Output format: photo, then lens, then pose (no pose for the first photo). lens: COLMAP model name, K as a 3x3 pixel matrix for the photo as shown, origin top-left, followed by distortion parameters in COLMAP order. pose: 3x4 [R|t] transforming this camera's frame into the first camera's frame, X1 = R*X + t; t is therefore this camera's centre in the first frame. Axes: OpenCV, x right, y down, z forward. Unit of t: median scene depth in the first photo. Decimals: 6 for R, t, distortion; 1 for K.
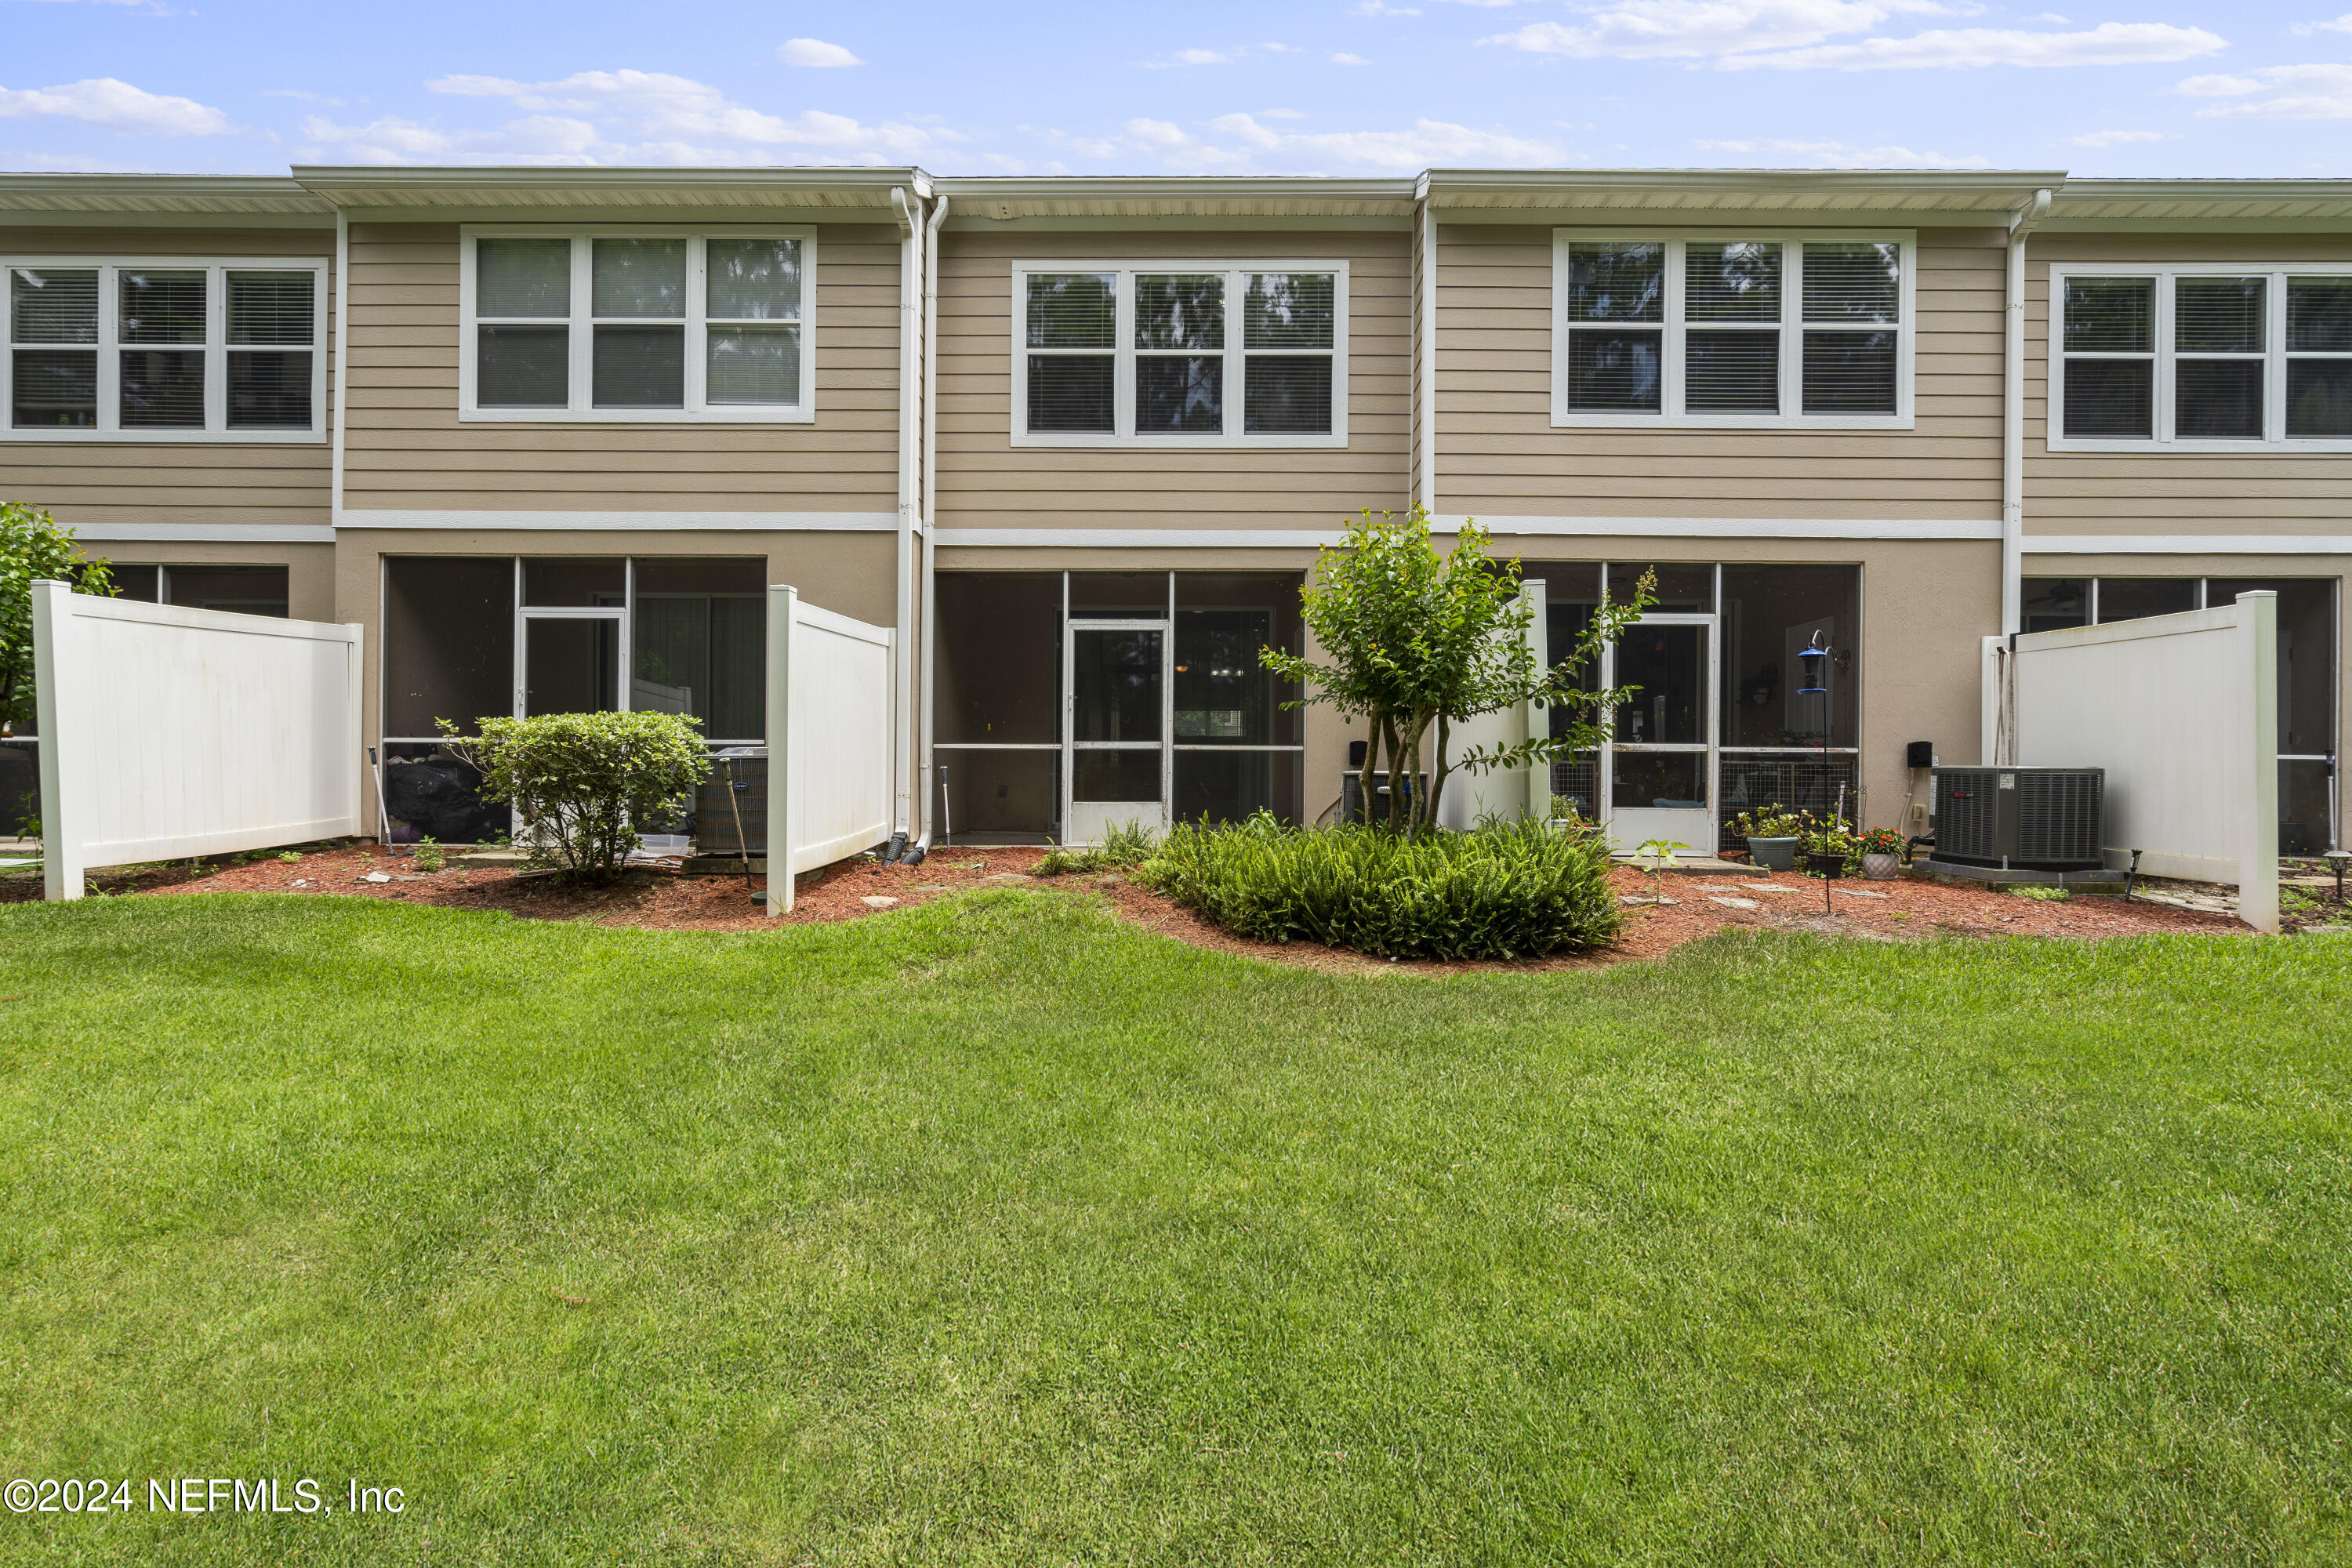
lens RADIAL K [[1067.2, 0, 1181.1], [0, 1067.2, 787.4], [0, 0, 1]] dist [0.001861, 0.000152]
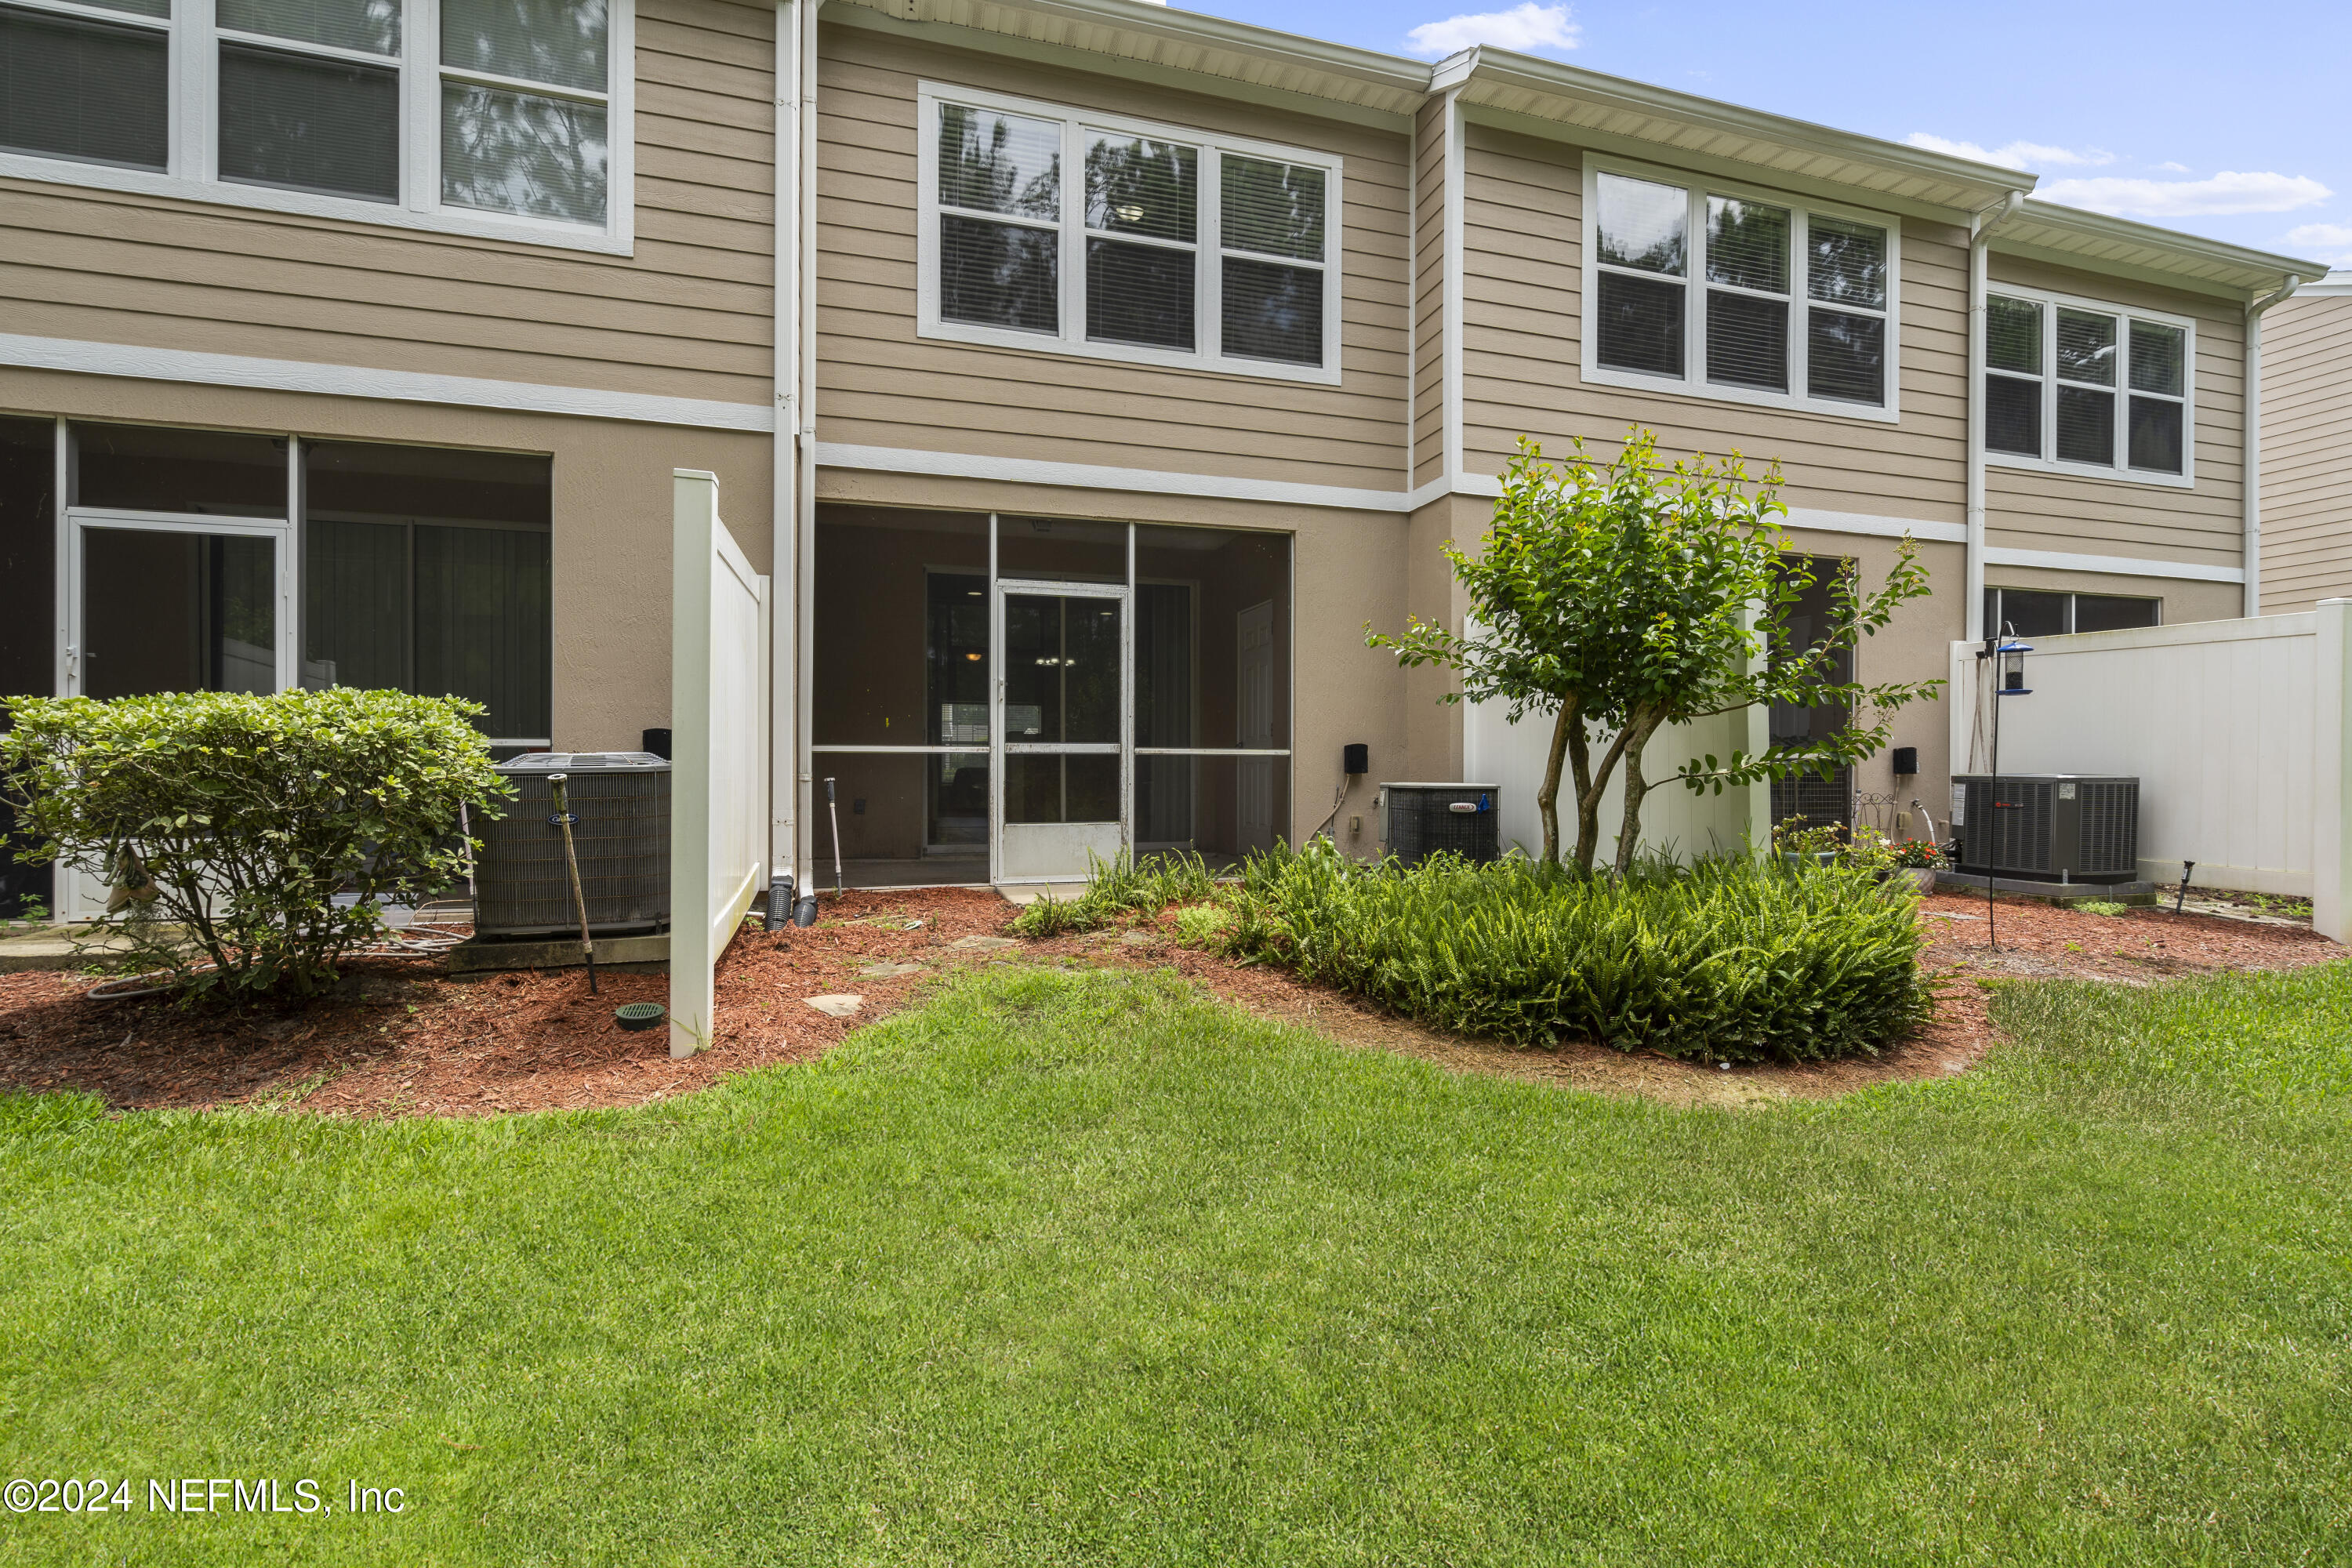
lens RADIAL K [[1038.4, 0, 1176.0], [0, 1038.4, 784.0], [0, 0, 1]] dist [-0.000824, 0.000306]
pose [[0.956165, -0.007383, 0.292735, -0.214955], [0.006650, 0.999972, 0.003499, -0.017283], [-0.292753, -0.001399, 0.956187, 0.292685]]
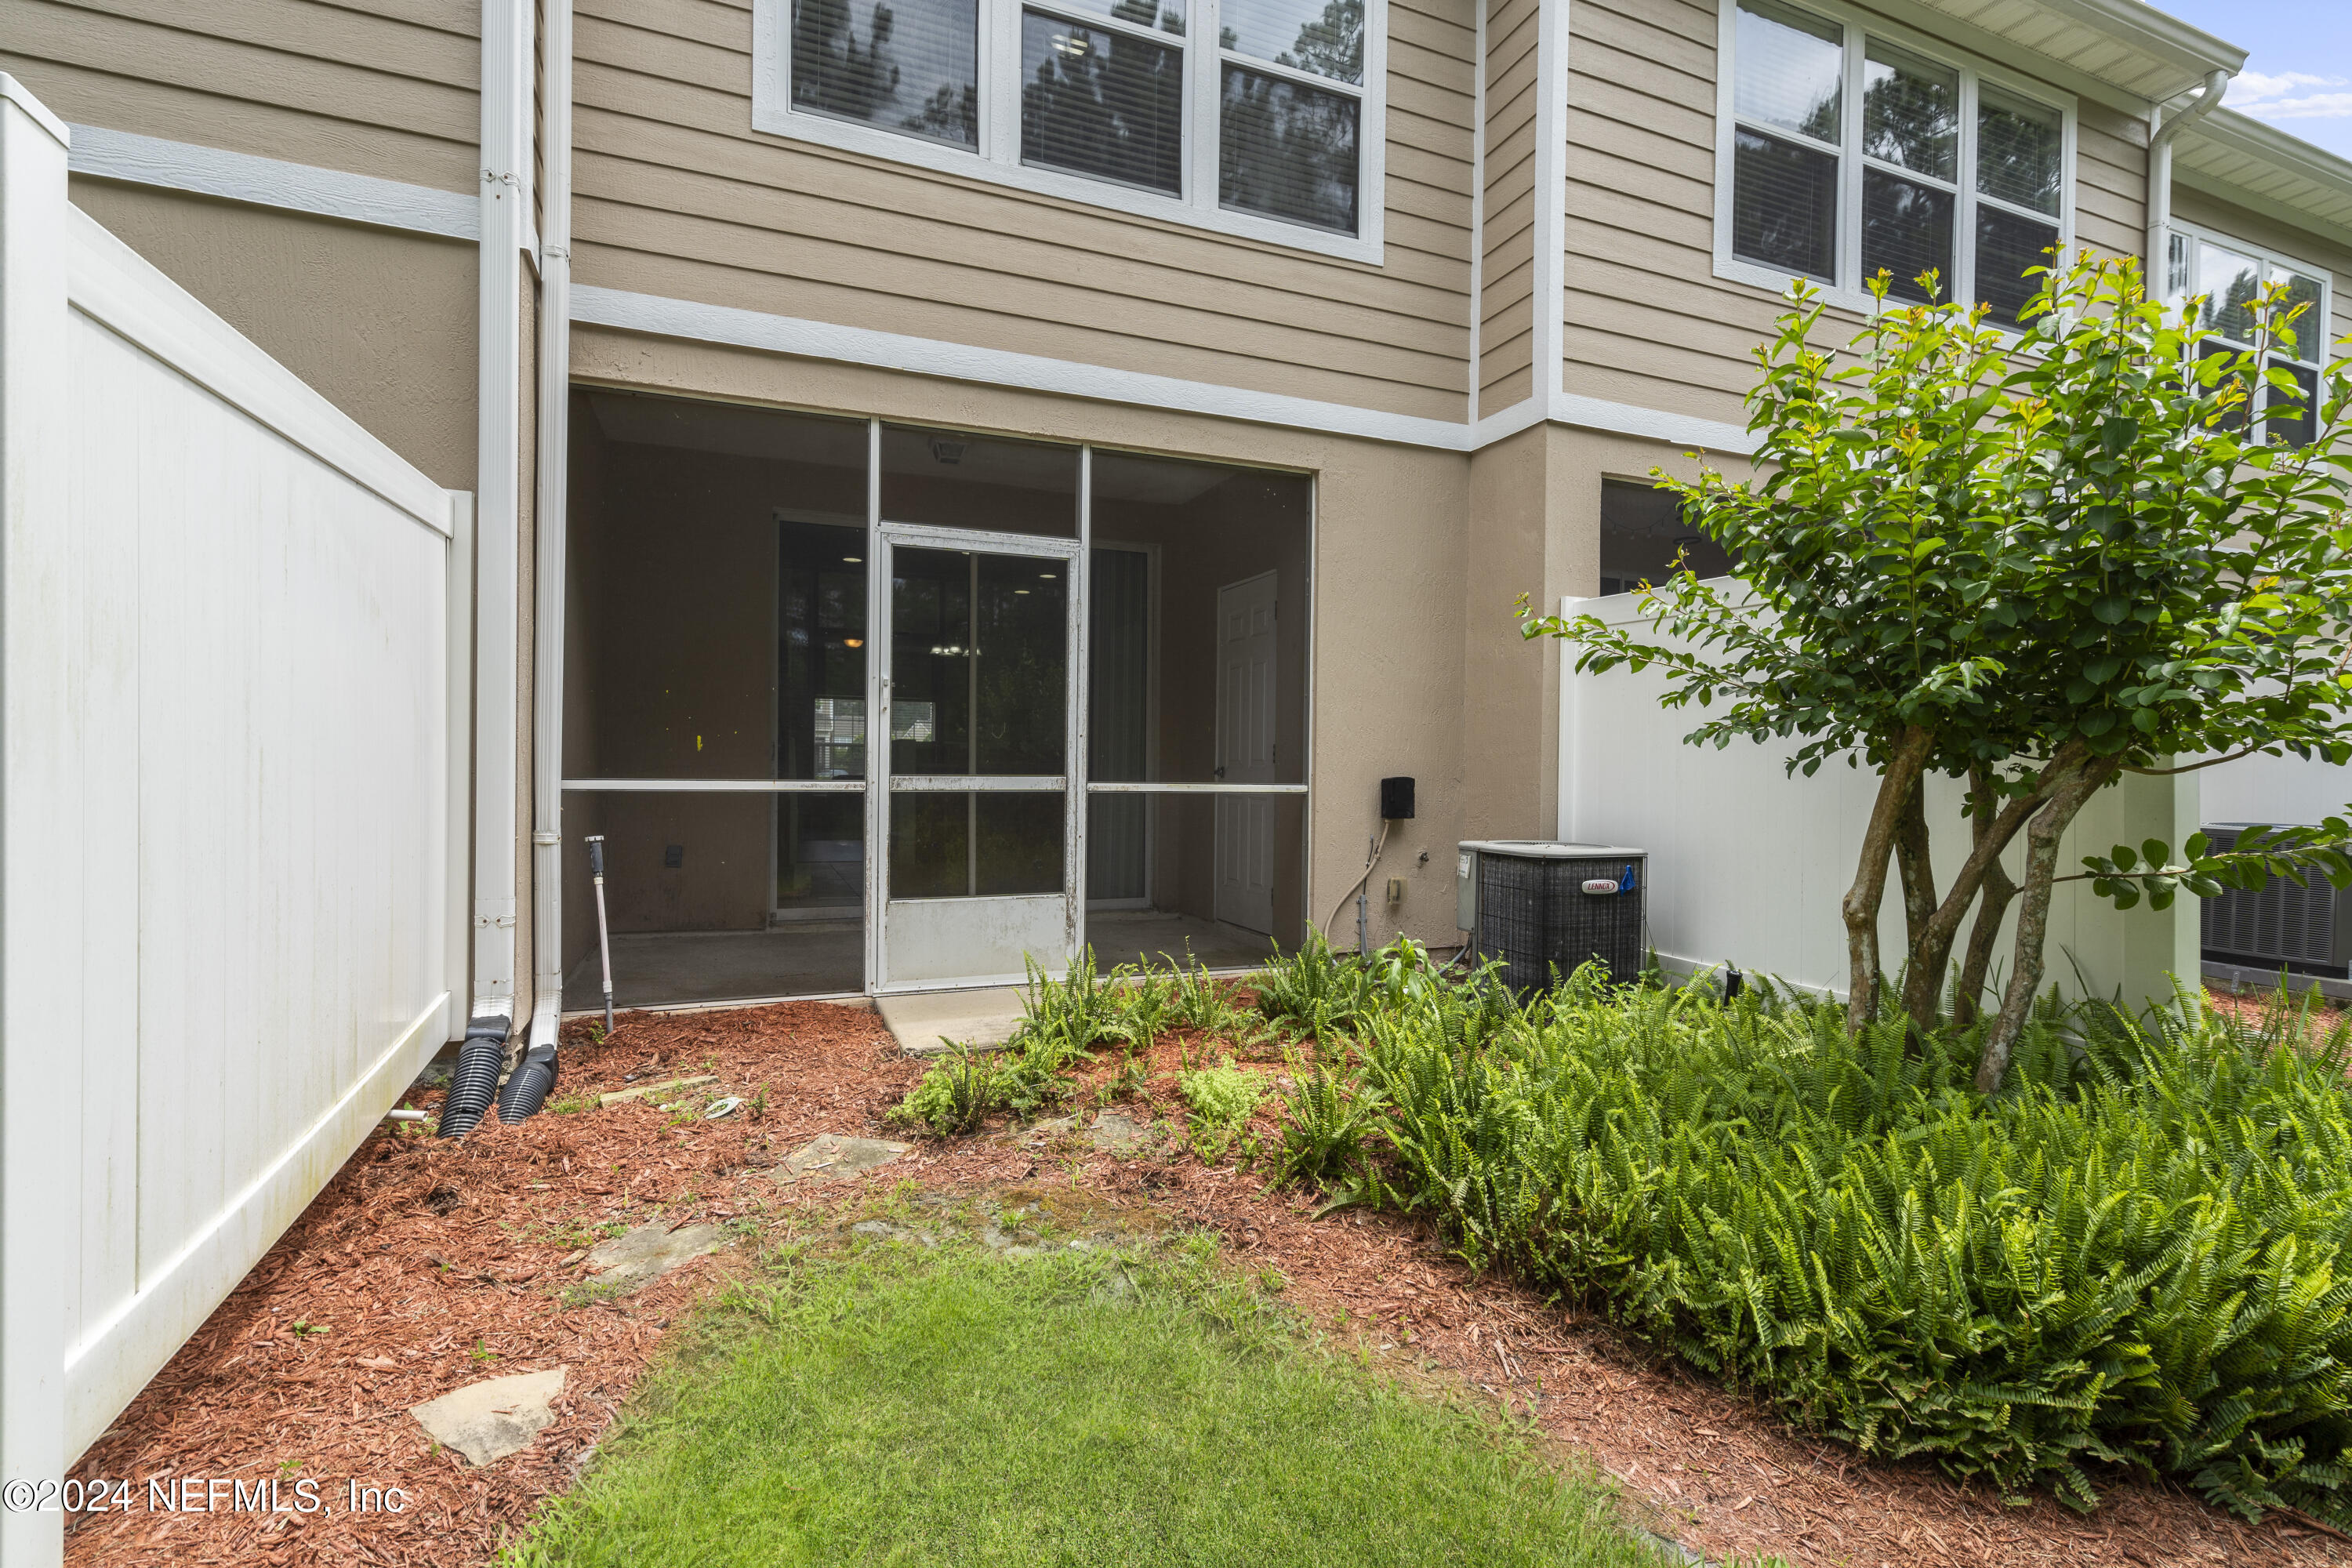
lens RADIAL K [[1075.1, 0, 1176.0], [0, 1075.1, 784.0], [0, 0, 1]] dist [0.002303, -0.000352]
pose [[0.923876, -0.000417, 0.382691, -0.180759], [-0.002470, 0.999972, 0.007052, -0.046288], [-0.382683, -0.007461, 0.923850, 0.539688]]
